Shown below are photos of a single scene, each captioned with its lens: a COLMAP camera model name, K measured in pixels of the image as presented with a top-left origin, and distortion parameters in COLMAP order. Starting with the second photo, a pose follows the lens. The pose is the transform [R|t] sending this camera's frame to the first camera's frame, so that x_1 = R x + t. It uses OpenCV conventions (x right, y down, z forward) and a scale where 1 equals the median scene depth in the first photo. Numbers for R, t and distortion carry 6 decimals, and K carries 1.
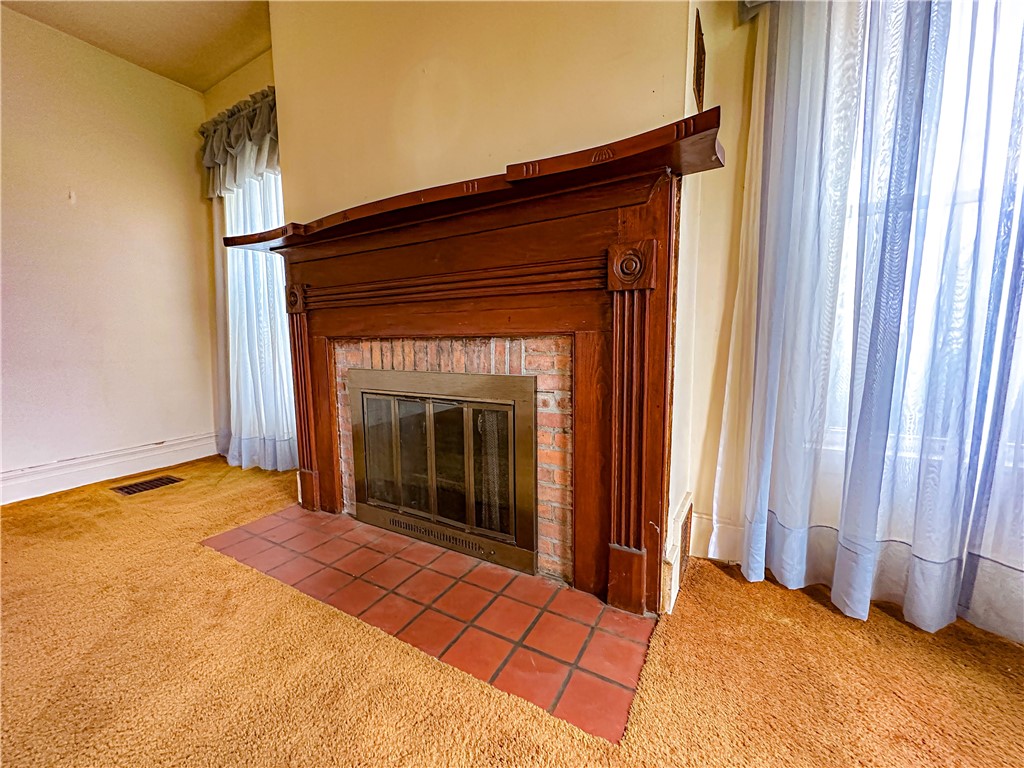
lens RADIAL K [[407.4, 0, 513.2], [0, 407.4, 379.7], [0, 0, 1]] dist [-0.002495, -0.000284]
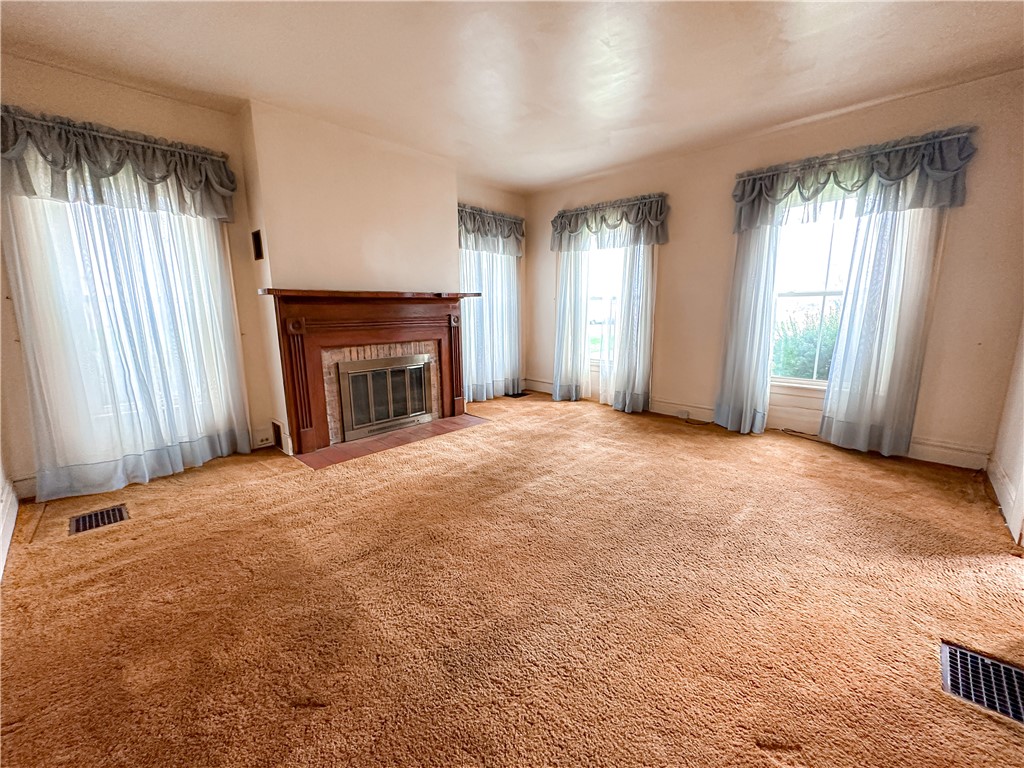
lens RADIAL K [[407.4, 0, 509.8], [0, 407.4, 385.7], [0, 0, 1]] dist [-0.002495, -0.000284]
pose [[0.253524, -0.169706, 0.952326, -2.560838], [0.107873, 0.983310, 0.146510, -0.142643], [-0.961295, 0.065586, 0.267600, -0.342380]]
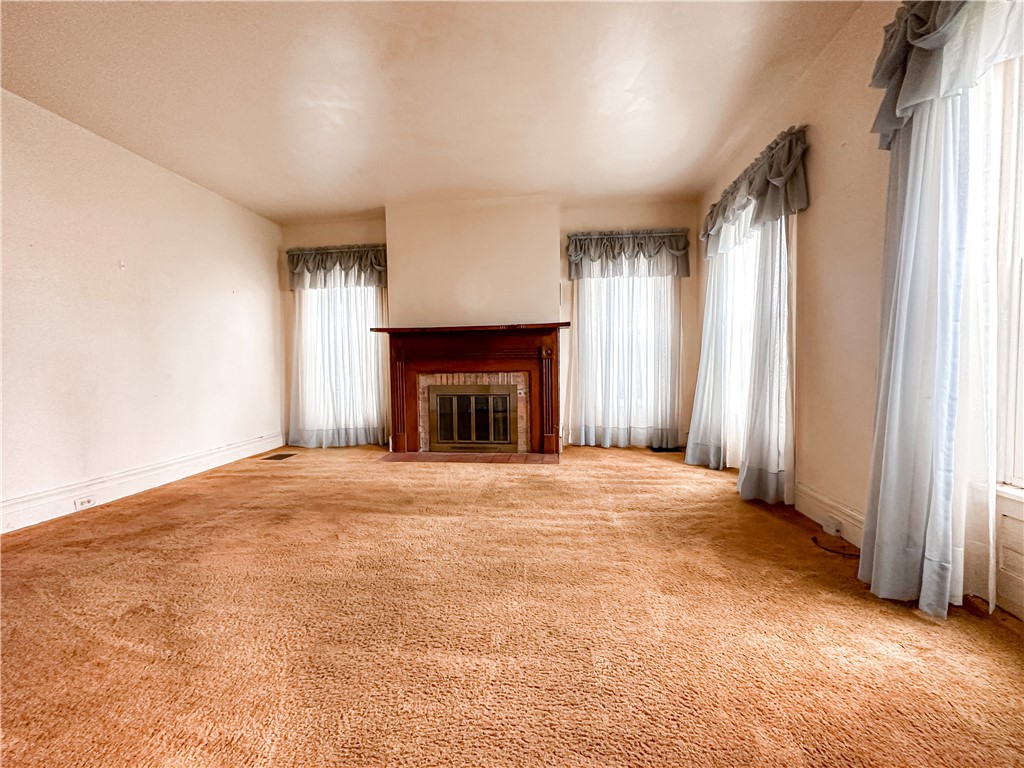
lens RADIAL K [[407.4, 0, 518.8], [0, 407.4, 384.9], [0, 0, 1]] dist [-0.002495, -0.000284]
pose [[0.919730, -0.017407, 0.392166, -1.071986], [0.041358, 0.997753, -0.052709, 0.147042], [-0.390368, 0.064697, 0.918383, -1.713943]]
